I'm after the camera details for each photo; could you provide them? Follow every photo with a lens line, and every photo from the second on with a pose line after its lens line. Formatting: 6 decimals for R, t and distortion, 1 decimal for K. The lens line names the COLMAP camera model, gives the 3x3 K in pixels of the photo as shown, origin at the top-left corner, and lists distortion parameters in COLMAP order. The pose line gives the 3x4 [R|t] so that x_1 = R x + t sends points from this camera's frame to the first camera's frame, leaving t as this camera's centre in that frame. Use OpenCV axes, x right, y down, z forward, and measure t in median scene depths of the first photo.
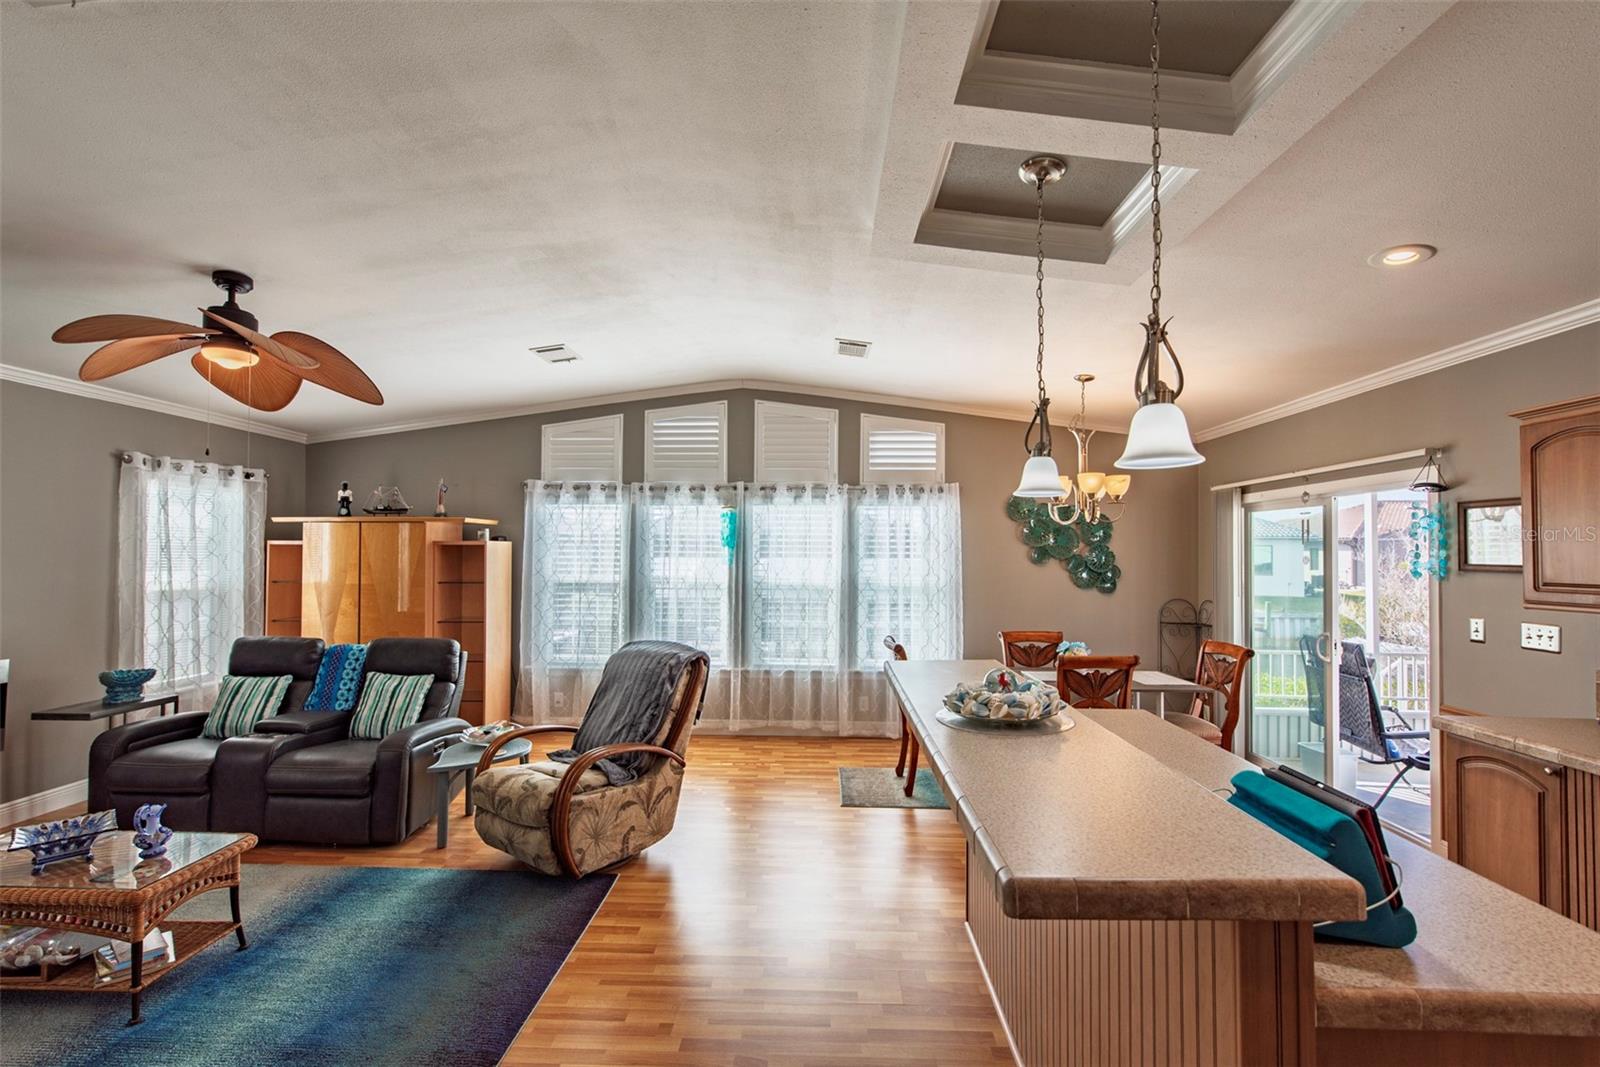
lens RADIAL K [[697.8, 0, 801.9], [0, 697.8, 537.2], [0, 0, 1]] dist [0.001950, 0.000040]
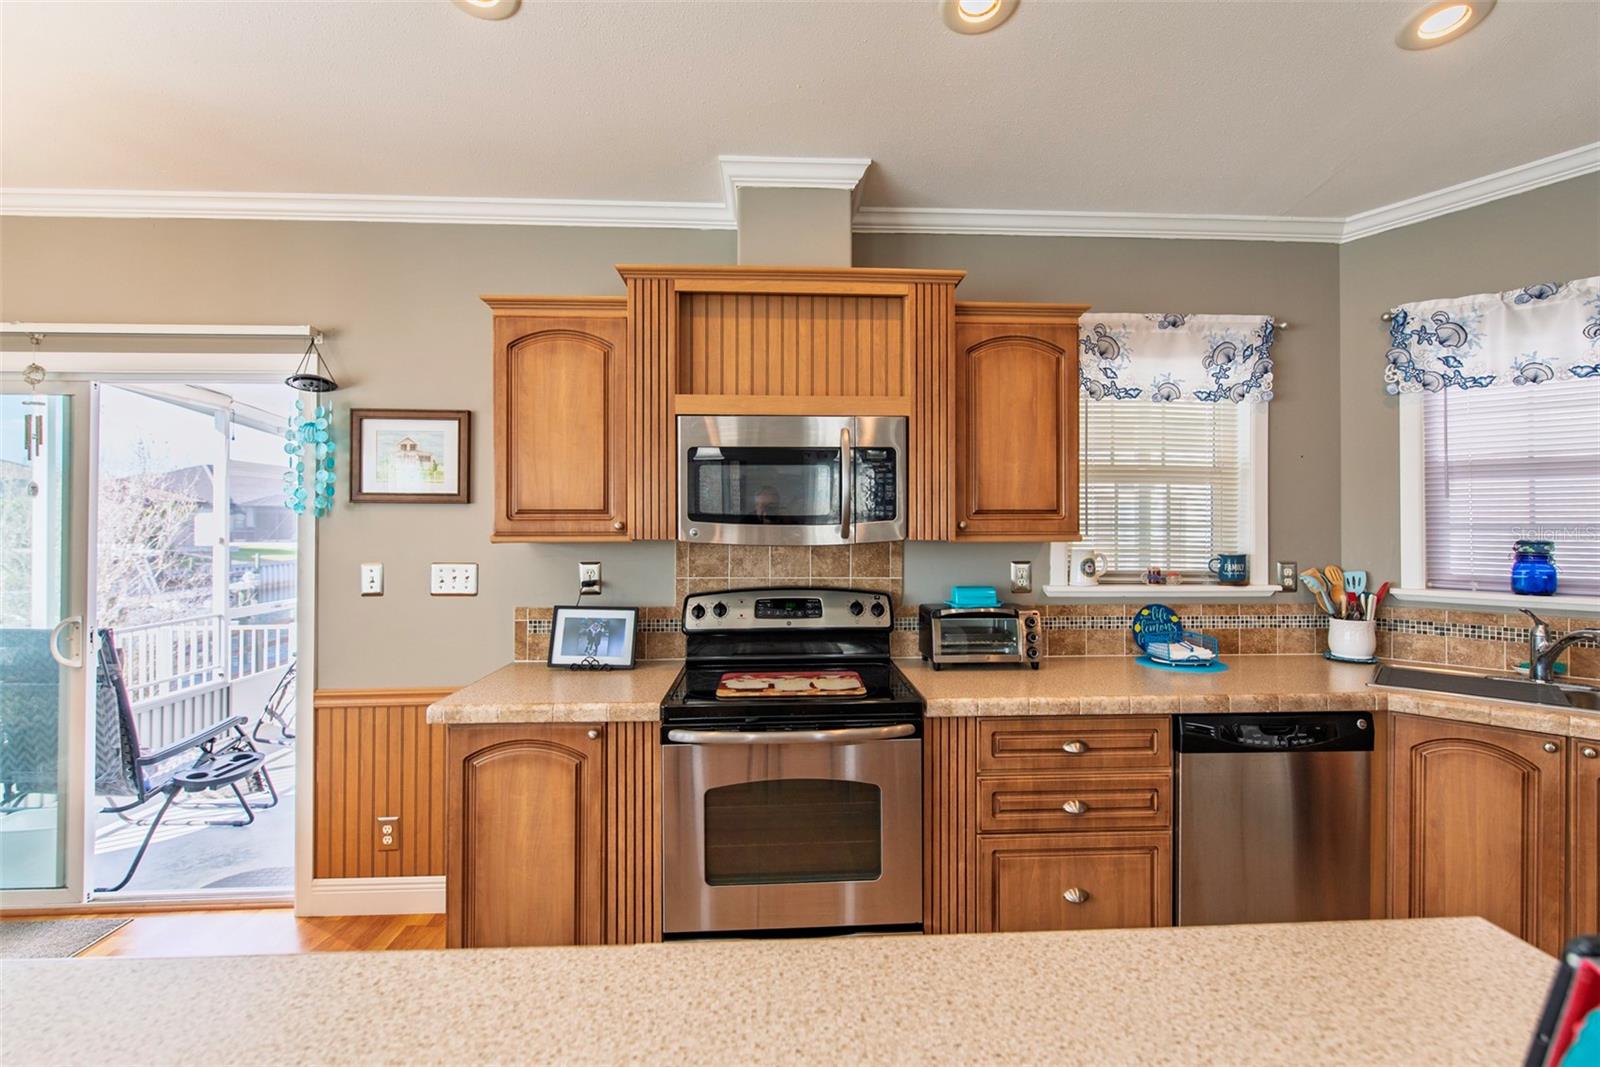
lens RADIAL K [[697.8, 0, 797.2], [0, 697.8, 513.1], [0, 0, 1]] dist [0.001950, 0.000040]
pose [[-0.087378, 0.004369, 0.996166, 0.123935], [-0.023132, 0.999712, -0.006414, 0.040341], [-0.995907, -0.023604, -0.087252, 0.445932]]
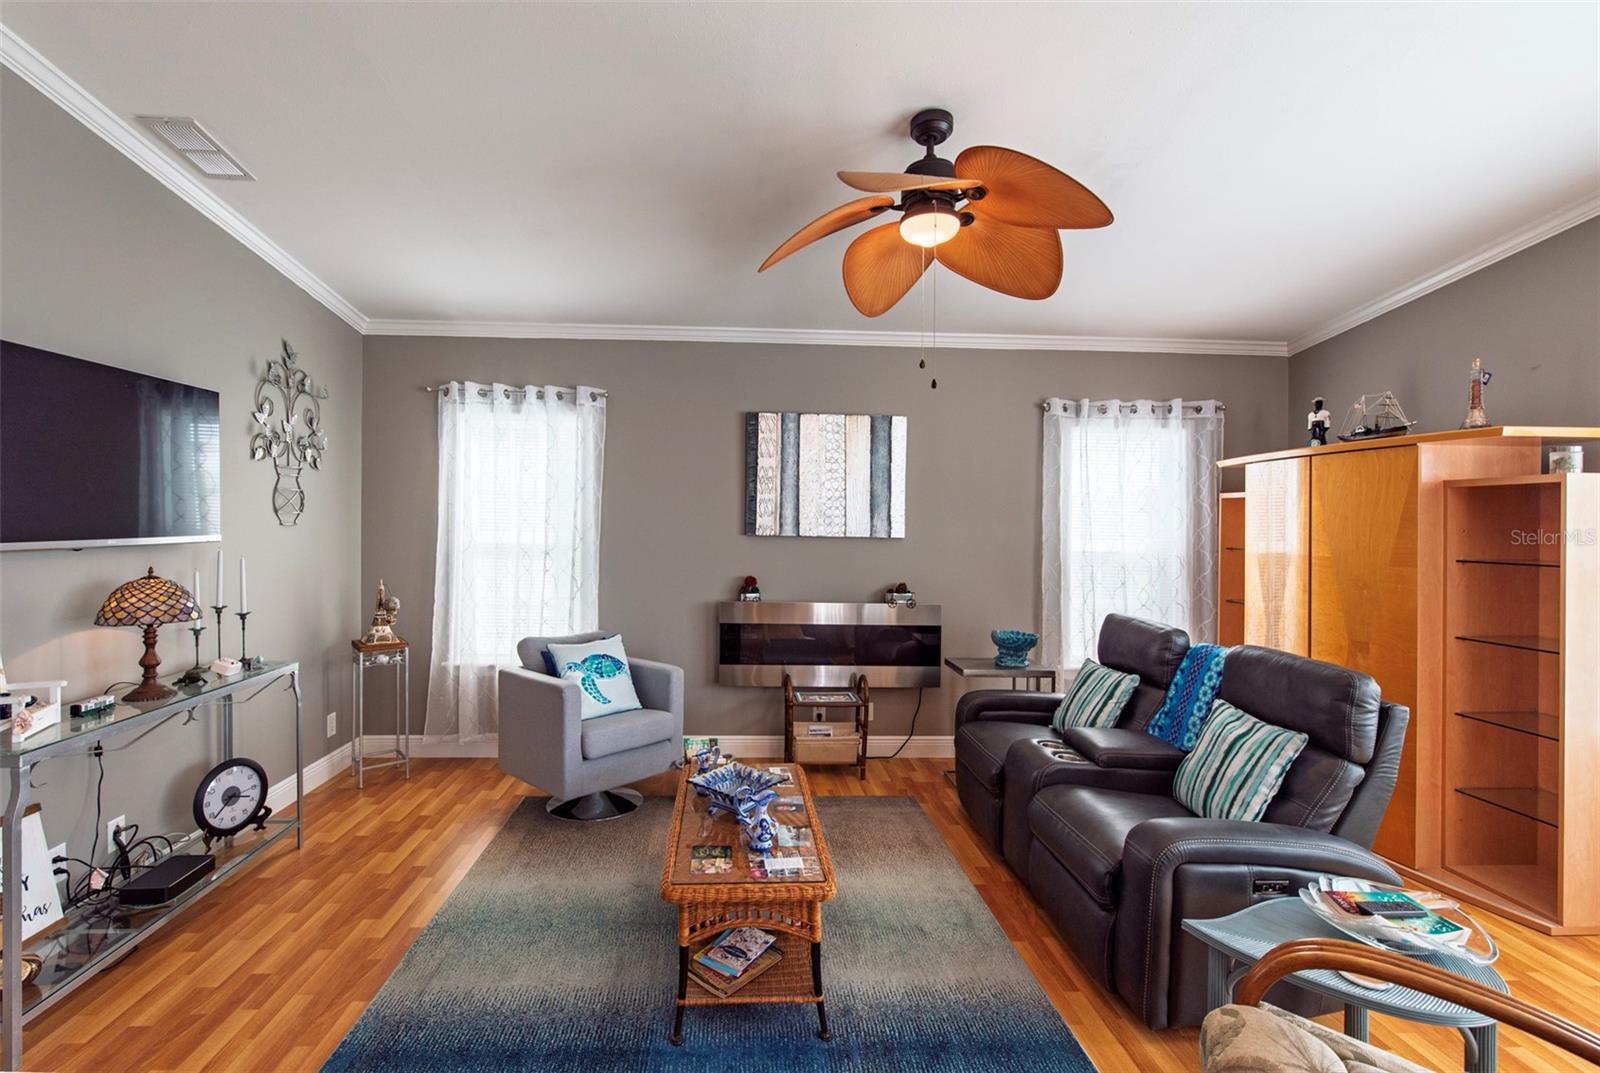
lens RADIAL K [[704.0, 0, 807.5], [0, 704.0, 531.7], [0, 0, 1]] dist [0.001919, 0.000070]
pose [[0.084109, 0.006523, -0.996435, -0.055246], [0.009442, 0.999928, 0.007342, 0.043645], [0.996412, -0.010026, 0.084042, 0.596248]]
